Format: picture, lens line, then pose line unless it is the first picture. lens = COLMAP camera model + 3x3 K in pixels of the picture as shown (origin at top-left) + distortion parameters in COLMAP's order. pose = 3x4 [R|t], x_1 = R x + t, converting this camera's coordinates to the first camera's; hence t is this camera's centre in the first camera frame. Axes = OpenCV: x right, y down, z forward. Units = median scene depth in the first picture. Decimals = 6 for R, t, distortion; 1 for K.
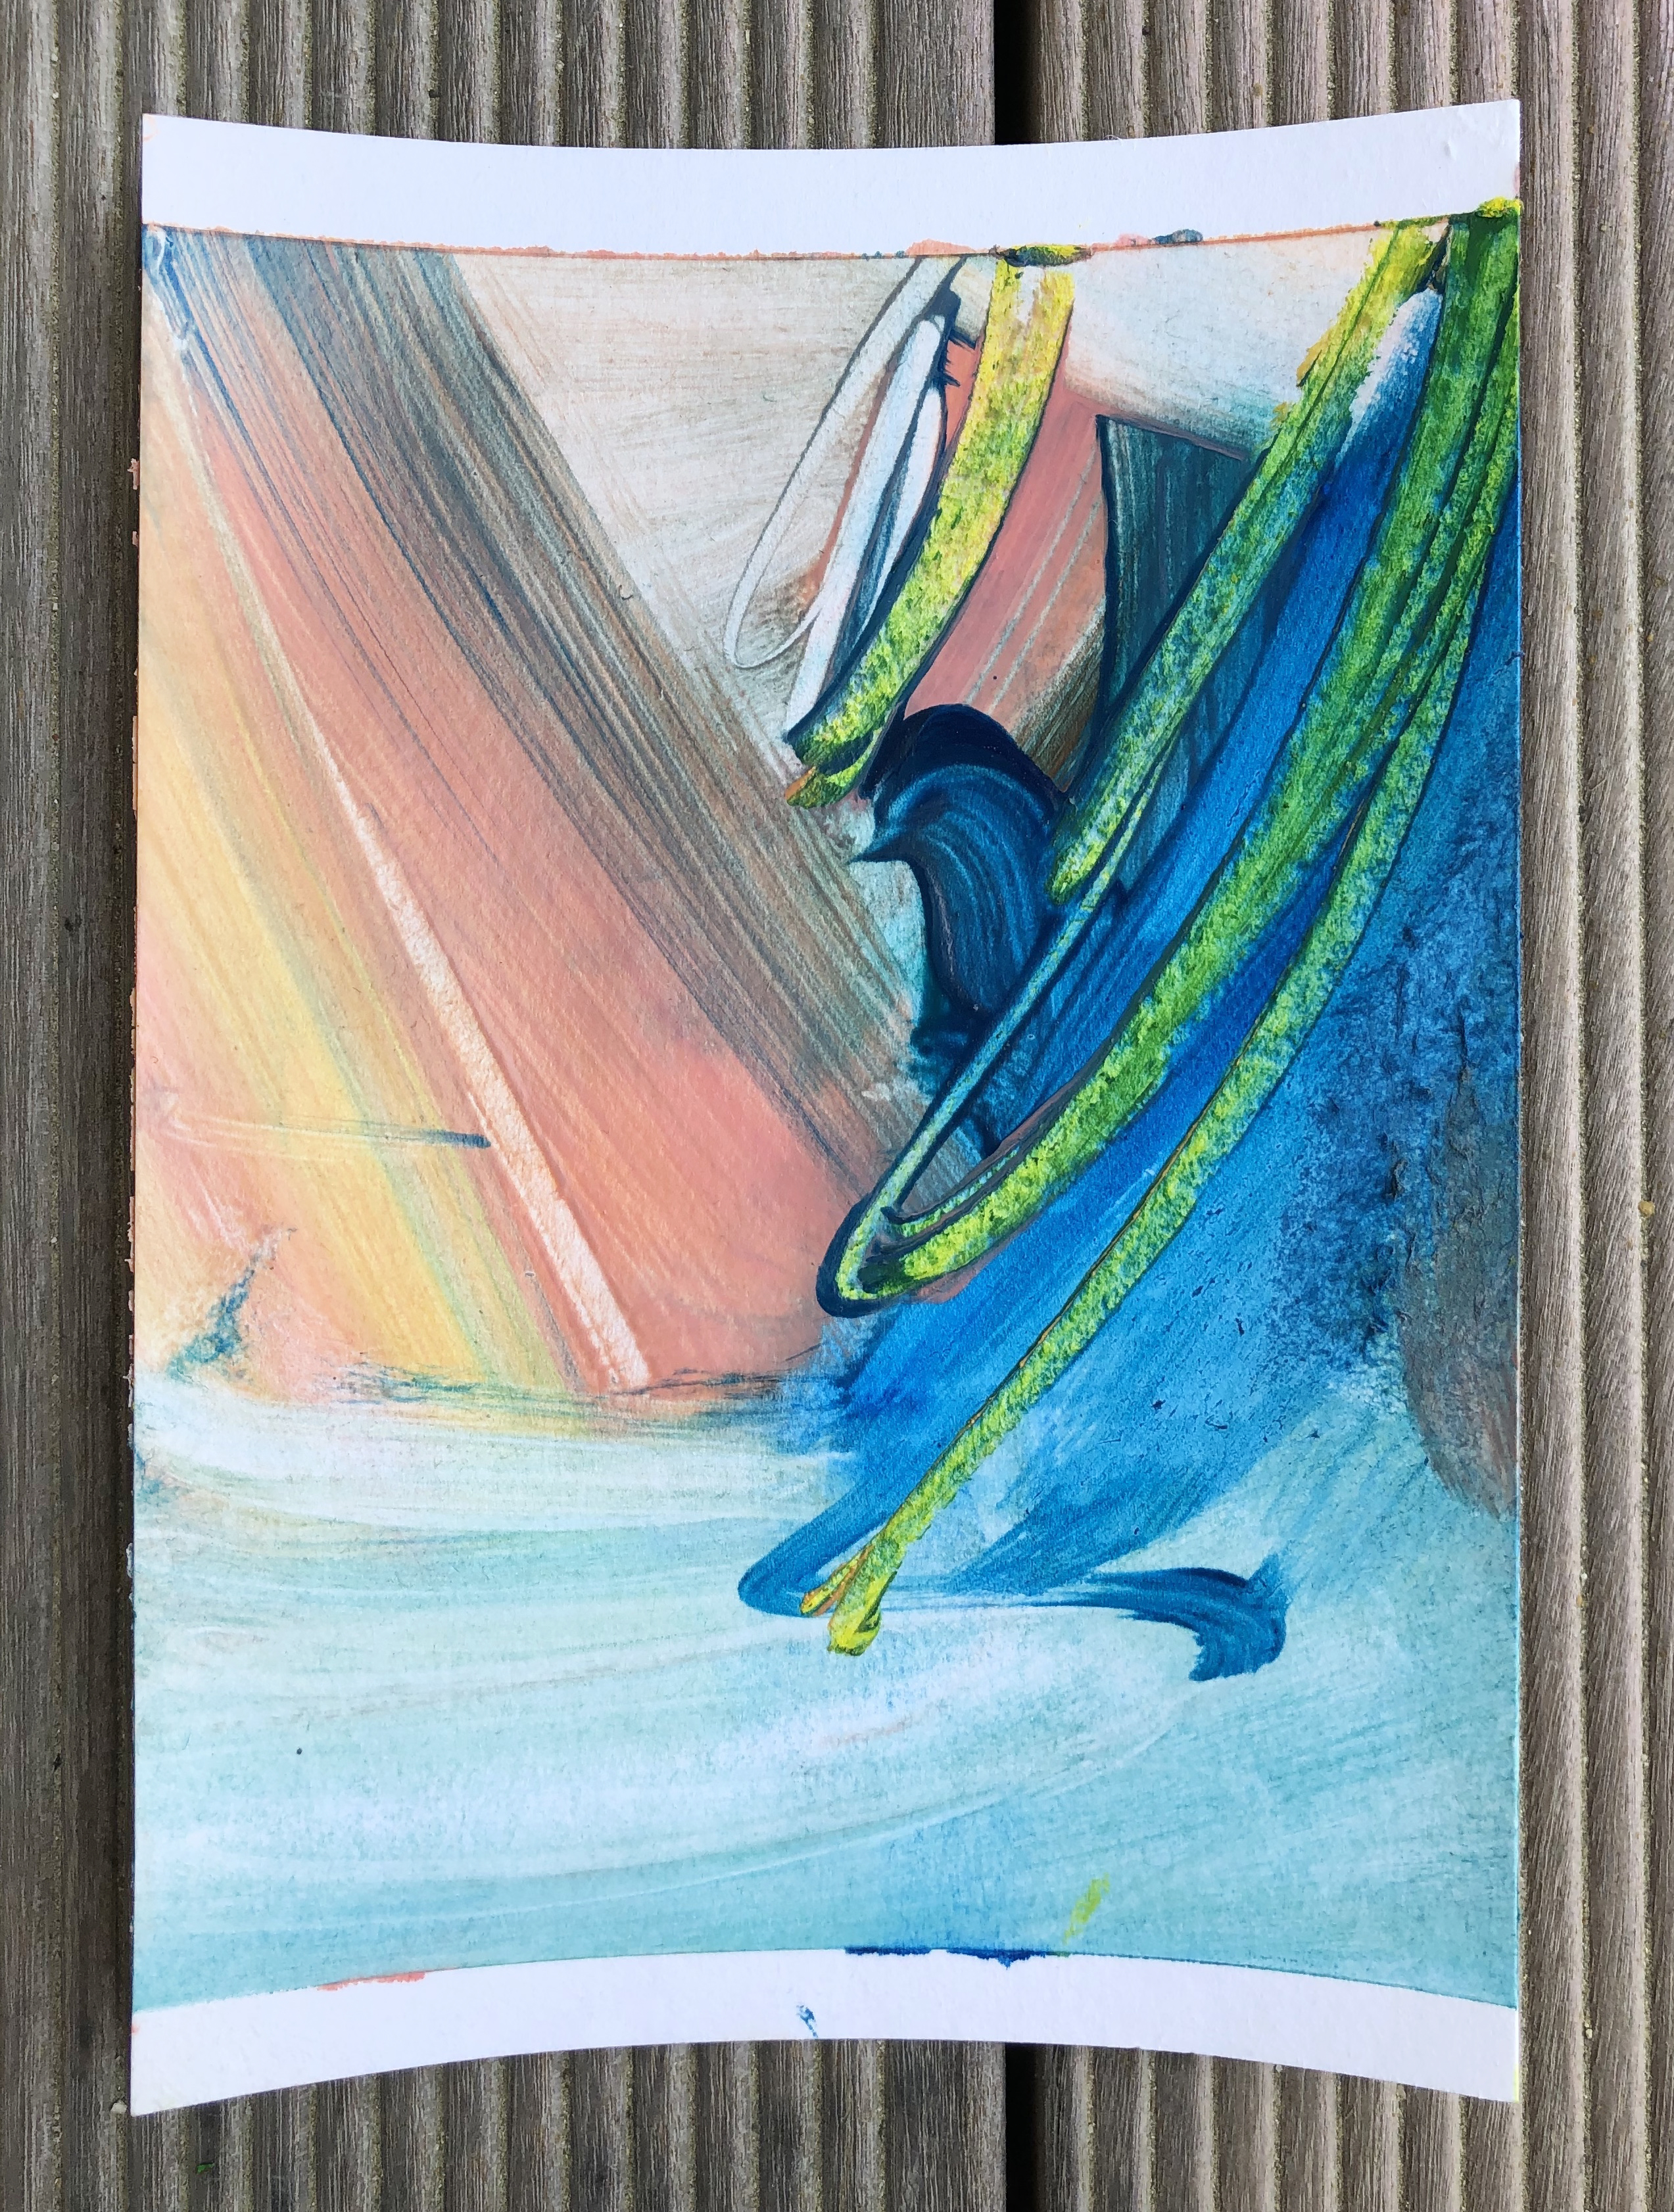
lens RADIAL K [[1845.3, 0, 832.6], [0, 1845.3, 1105.7], [0, 0, 1]] dist [-0.035085, 0.032995]
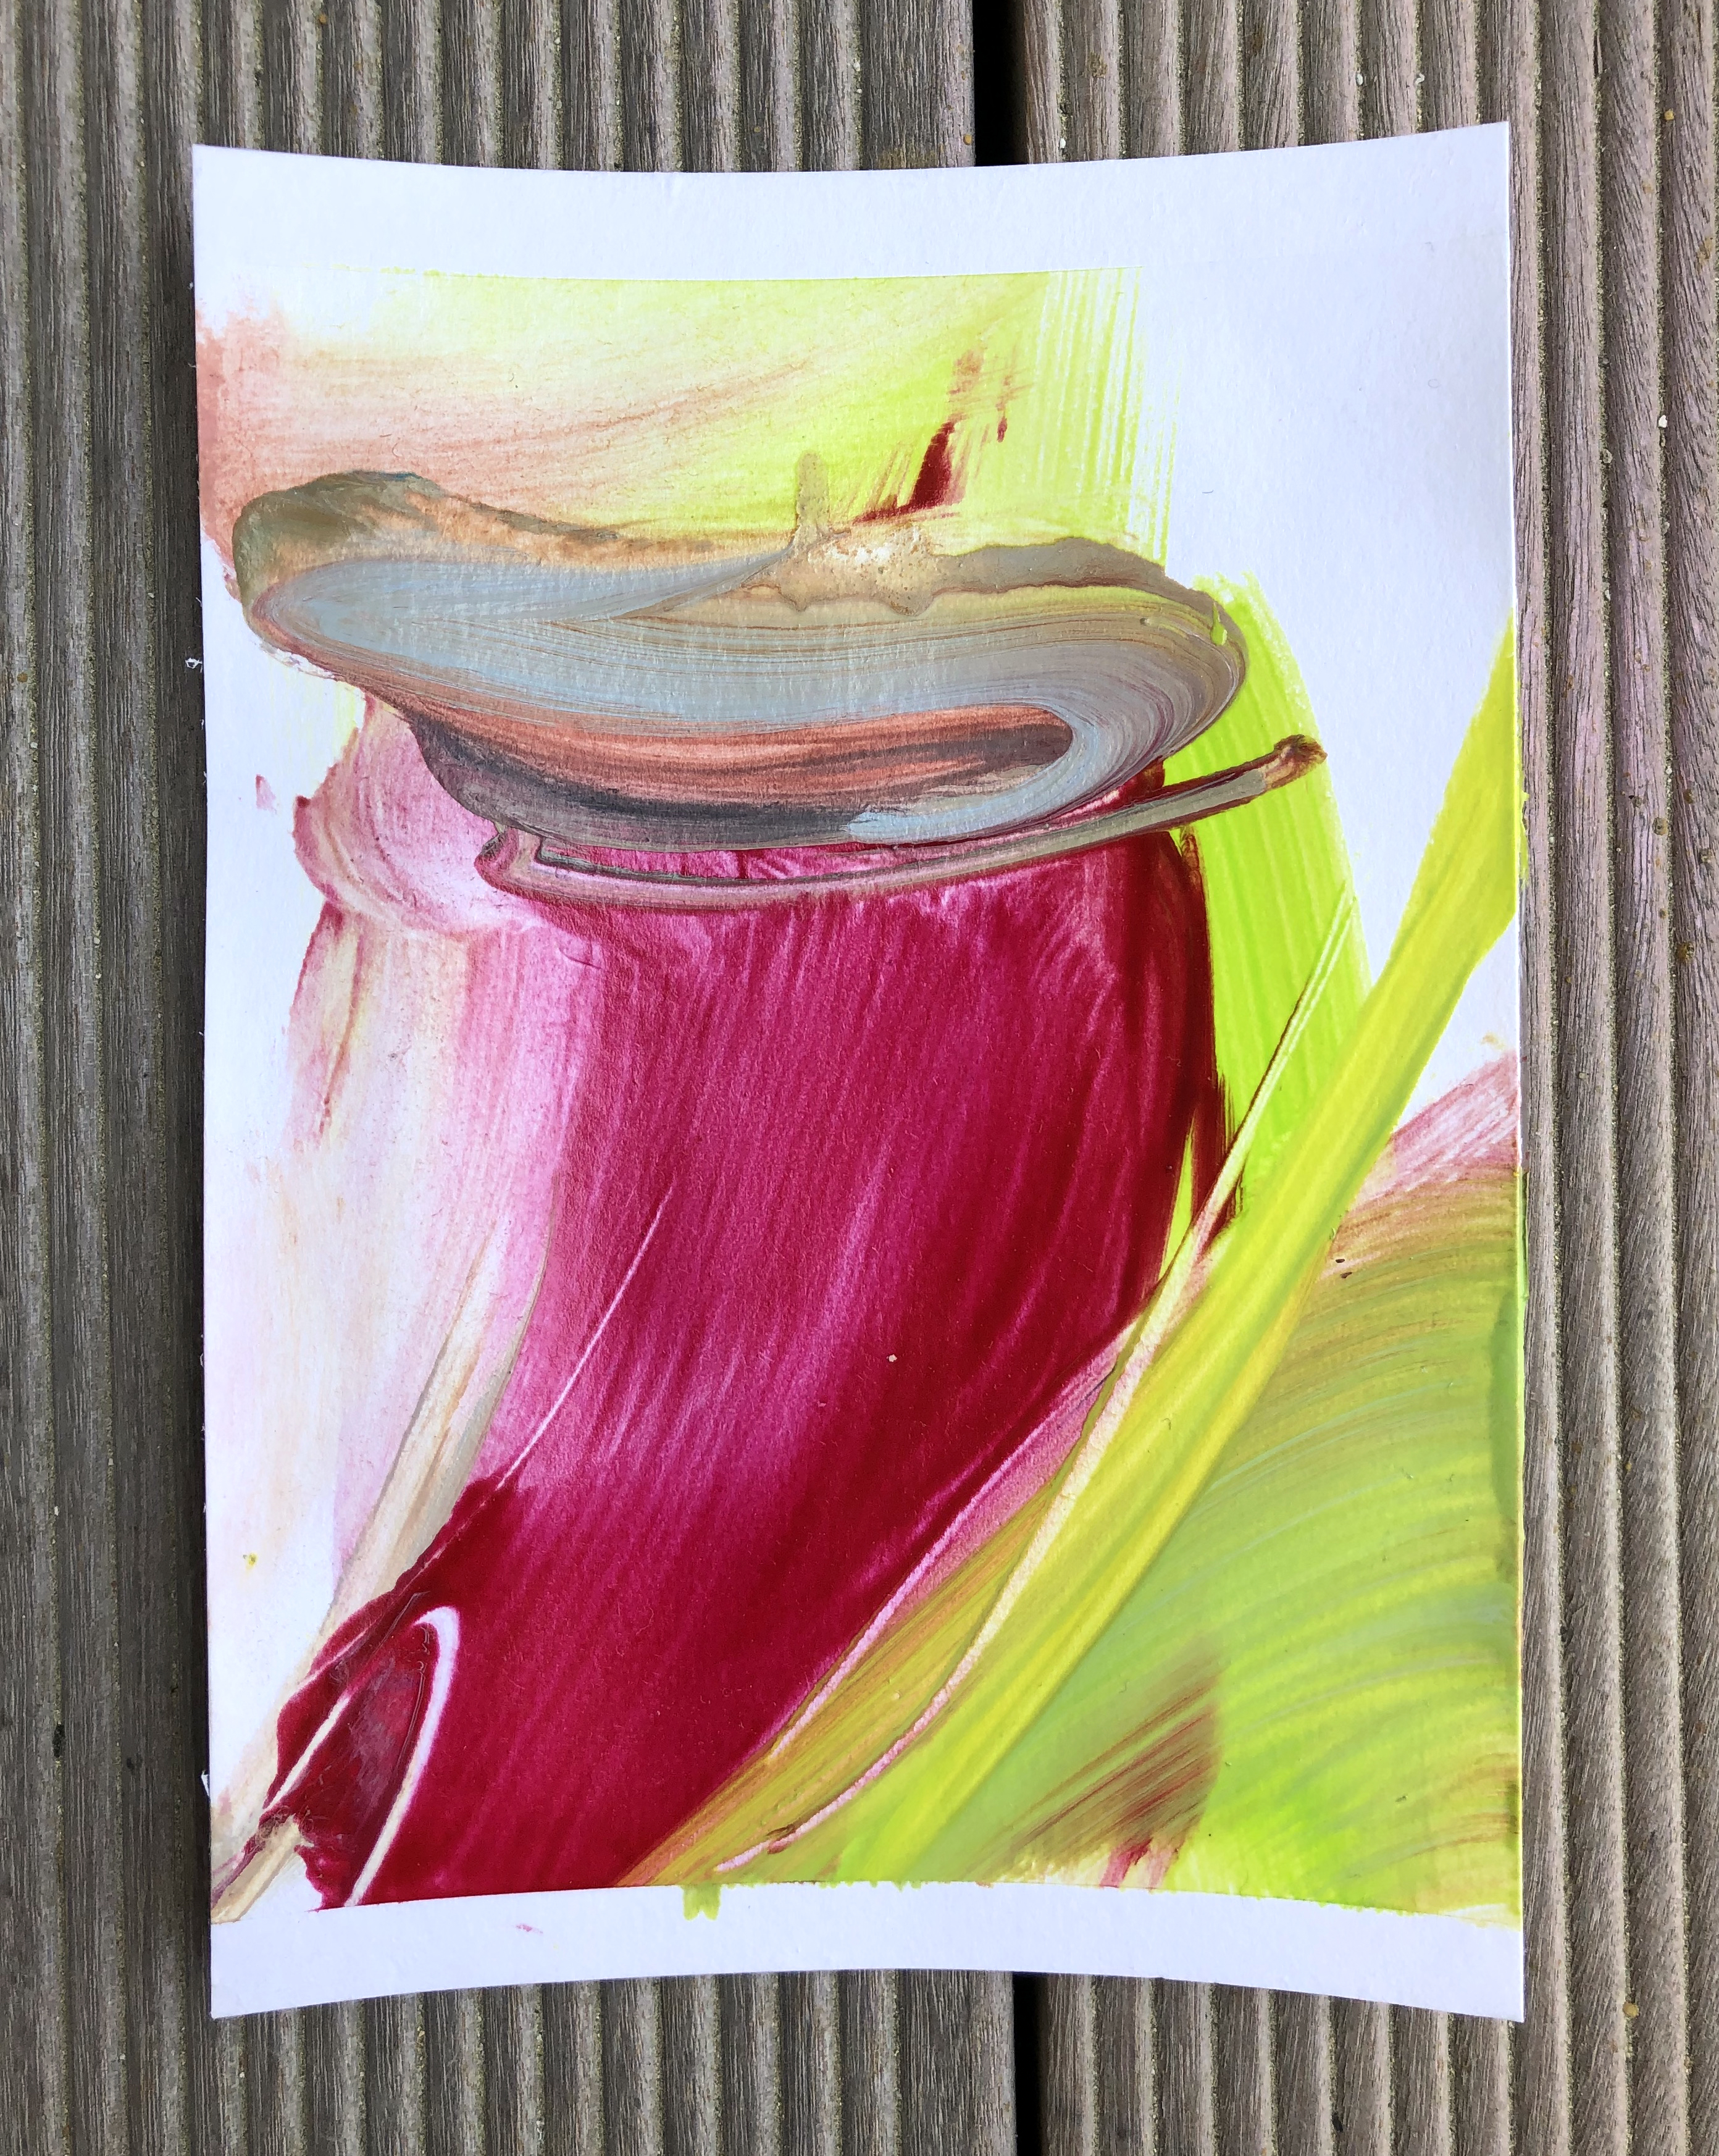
lens RADIAL K [[1744.7, 0, 801.2], [0, 1744.7, 1034.1], [0, 0, 1]] dist [-0.013740, 0.022472]
pose [[0.999695, -0.015599, -0.019125, -0.001653], [0.015846, 0.999792, 0.012835, -0.521951], [0.018920, -0.013135, 0.999735, 0.004454]]
